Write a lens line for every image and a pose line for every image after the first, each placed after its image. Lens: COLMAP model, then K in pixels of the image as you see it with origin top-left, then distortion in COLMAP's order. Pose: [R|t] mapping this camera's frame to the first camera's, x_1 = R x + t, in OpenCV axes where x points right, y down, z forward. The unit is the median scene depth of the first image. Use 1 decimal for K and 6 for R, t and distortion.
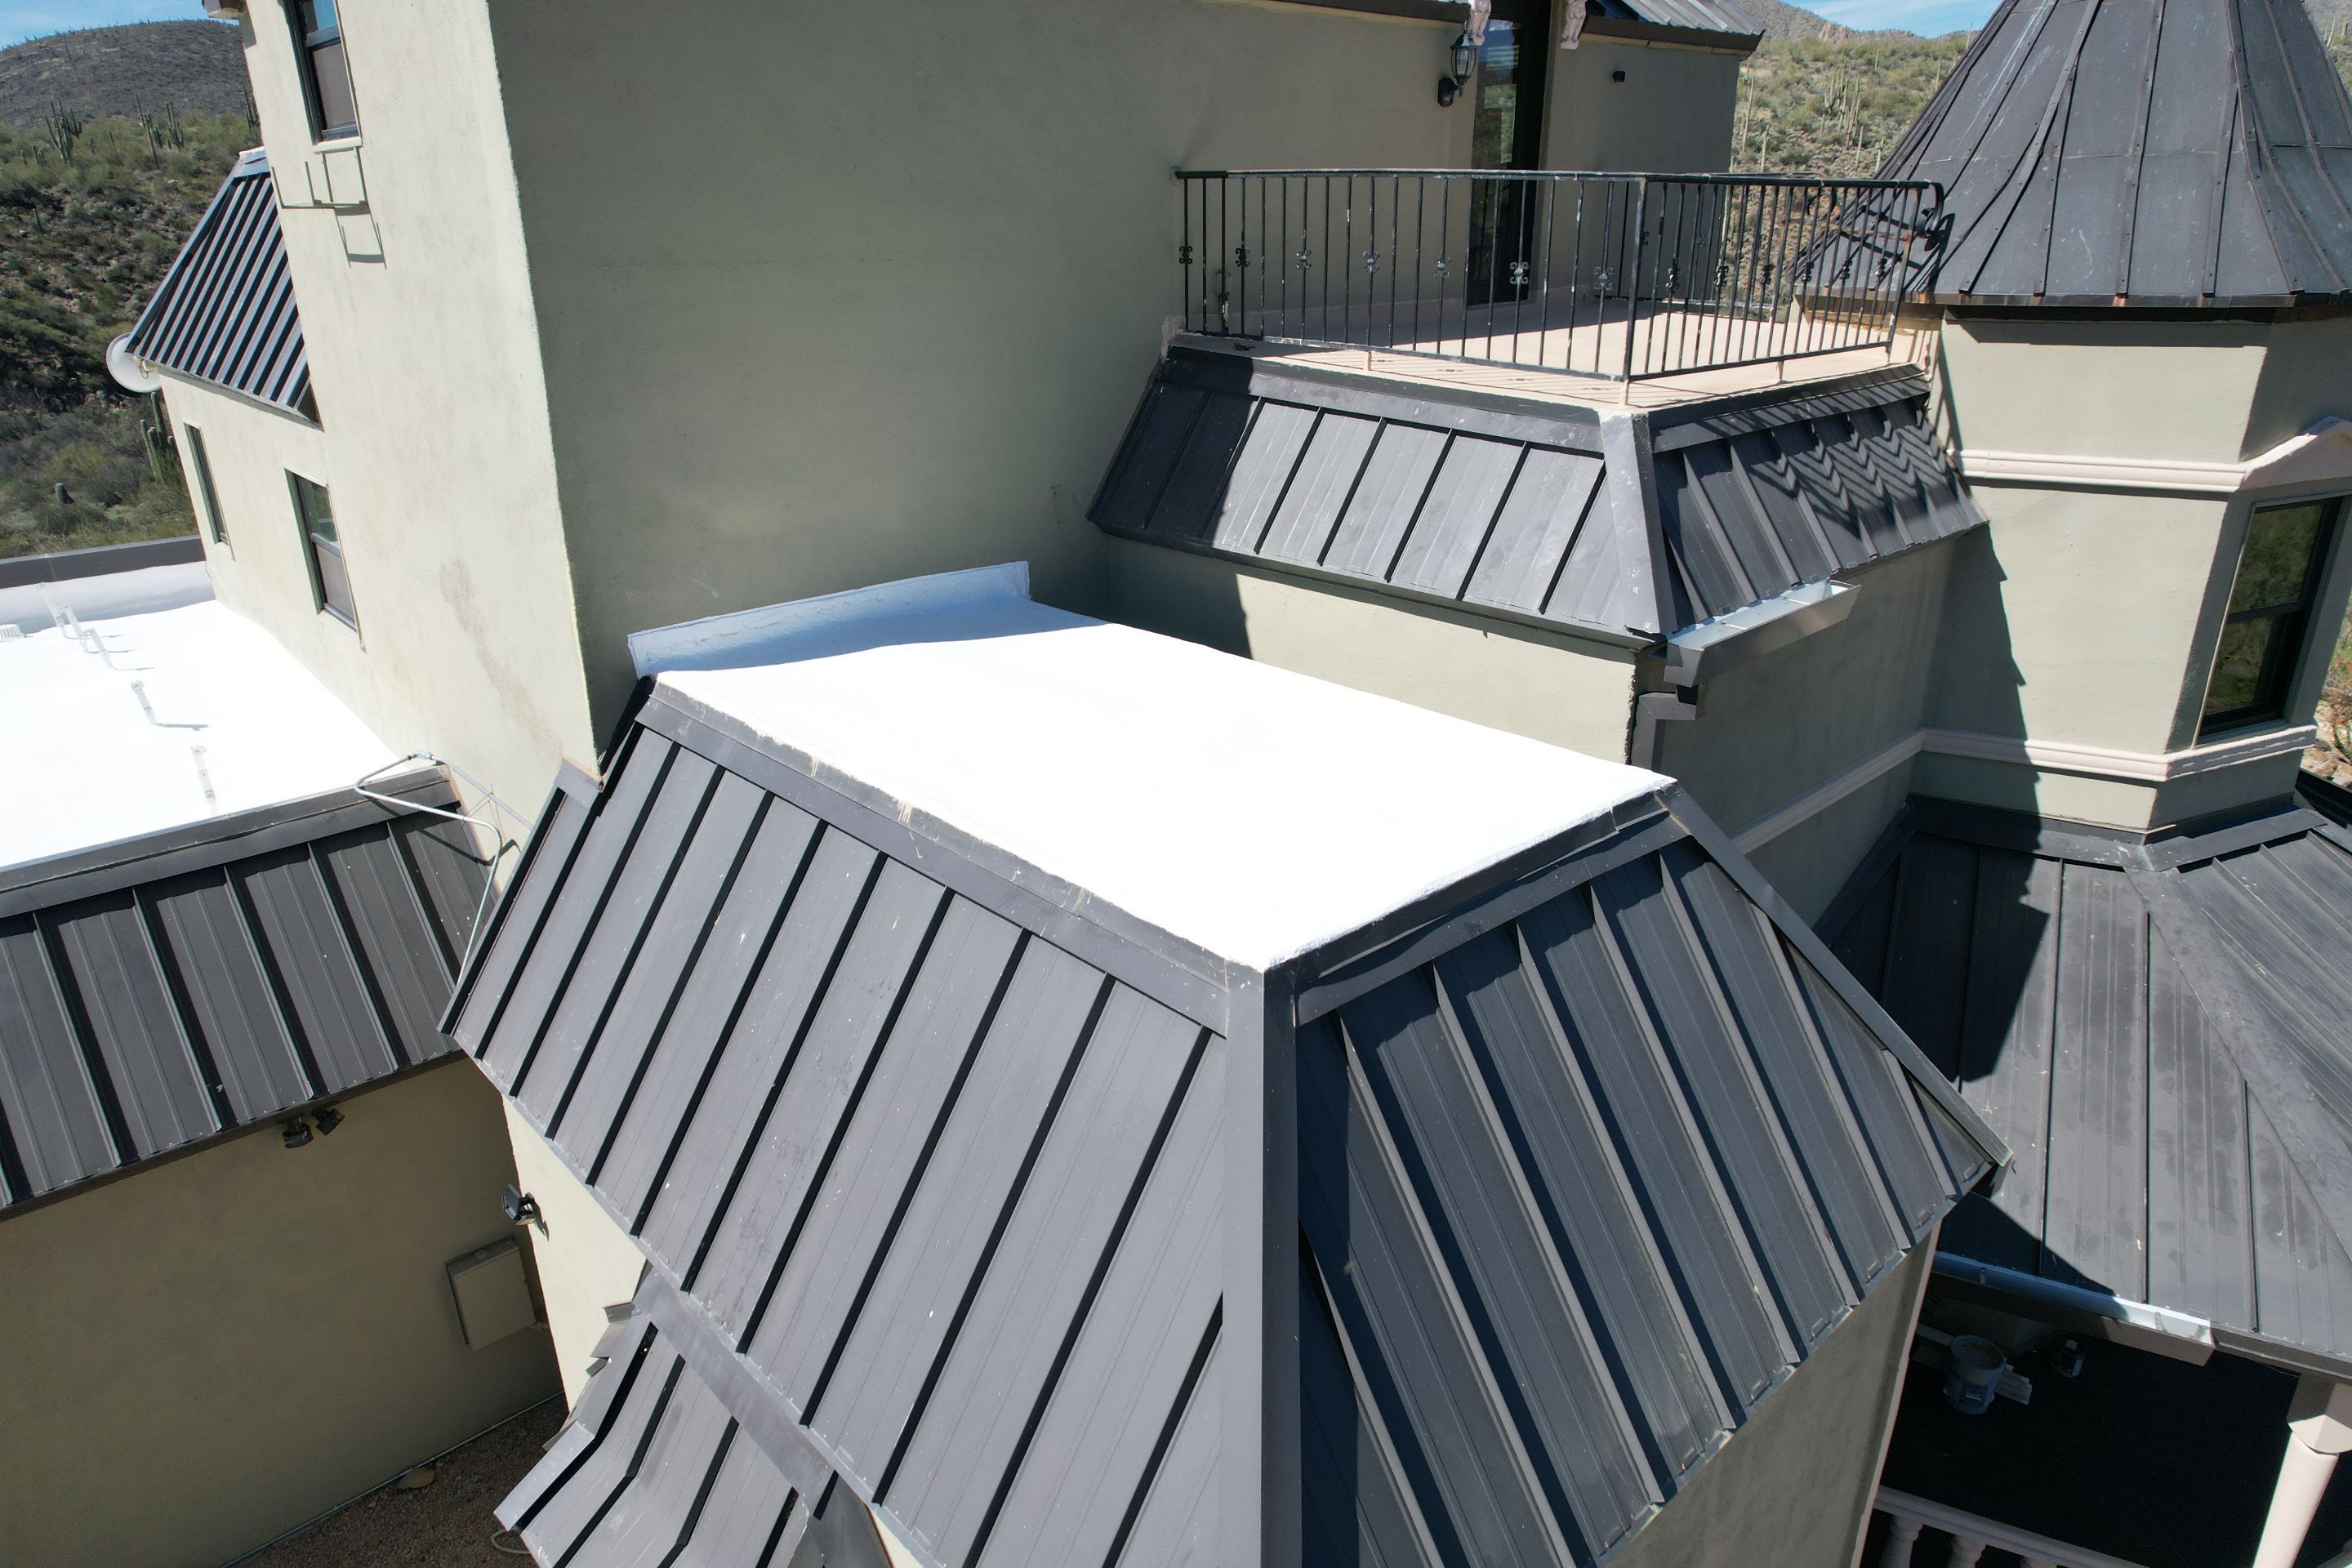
lens RADIAL K [[1516.6, 0, 1176.0], [0, 1516.6, 784.0], [0, 0, 1]] dist [-0.107211, 0.108058]
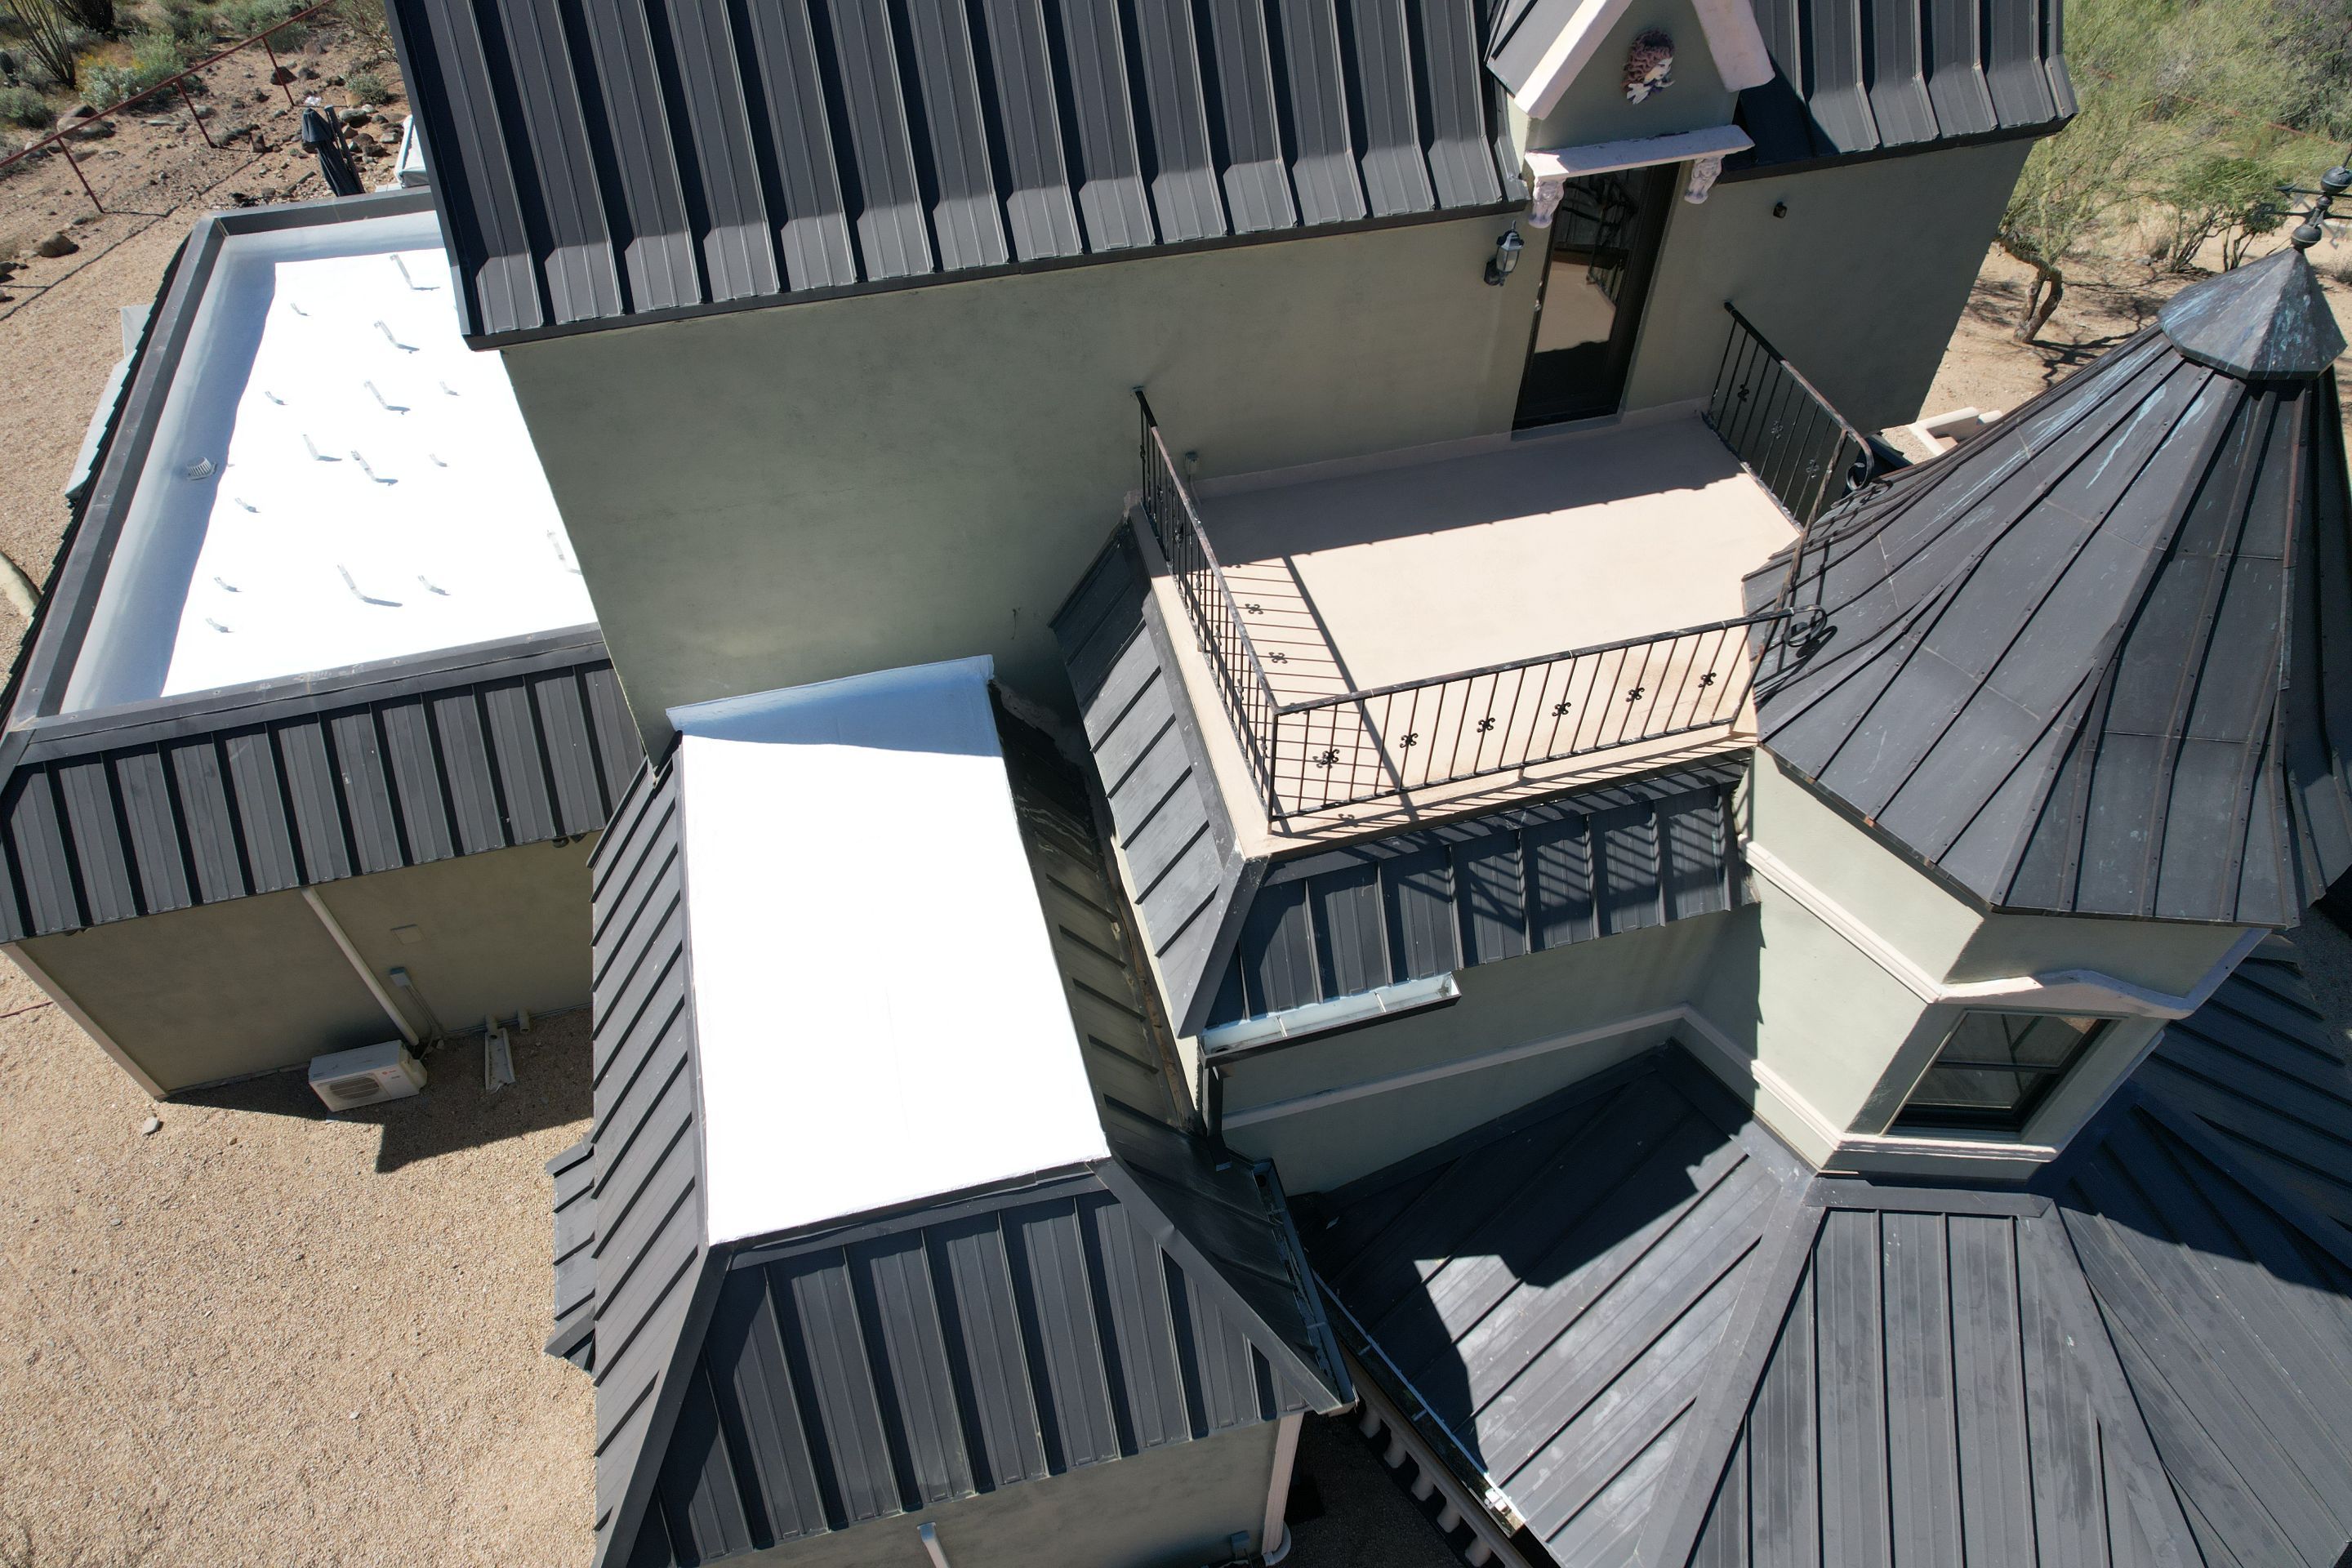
lens RADIAL K [[1516.6, 0, 1176.0], [0, 1516.6, 784.0], [0, 0, 1]] dist [-0.107211, 0.108058]
pose [[0.884235, 0.350466, -0.308710, 0.505265], [-0.175772, 0.862111, 0.475257, -0.729269], [0.432704, -0.365976, 0.823911, -0.047337]]
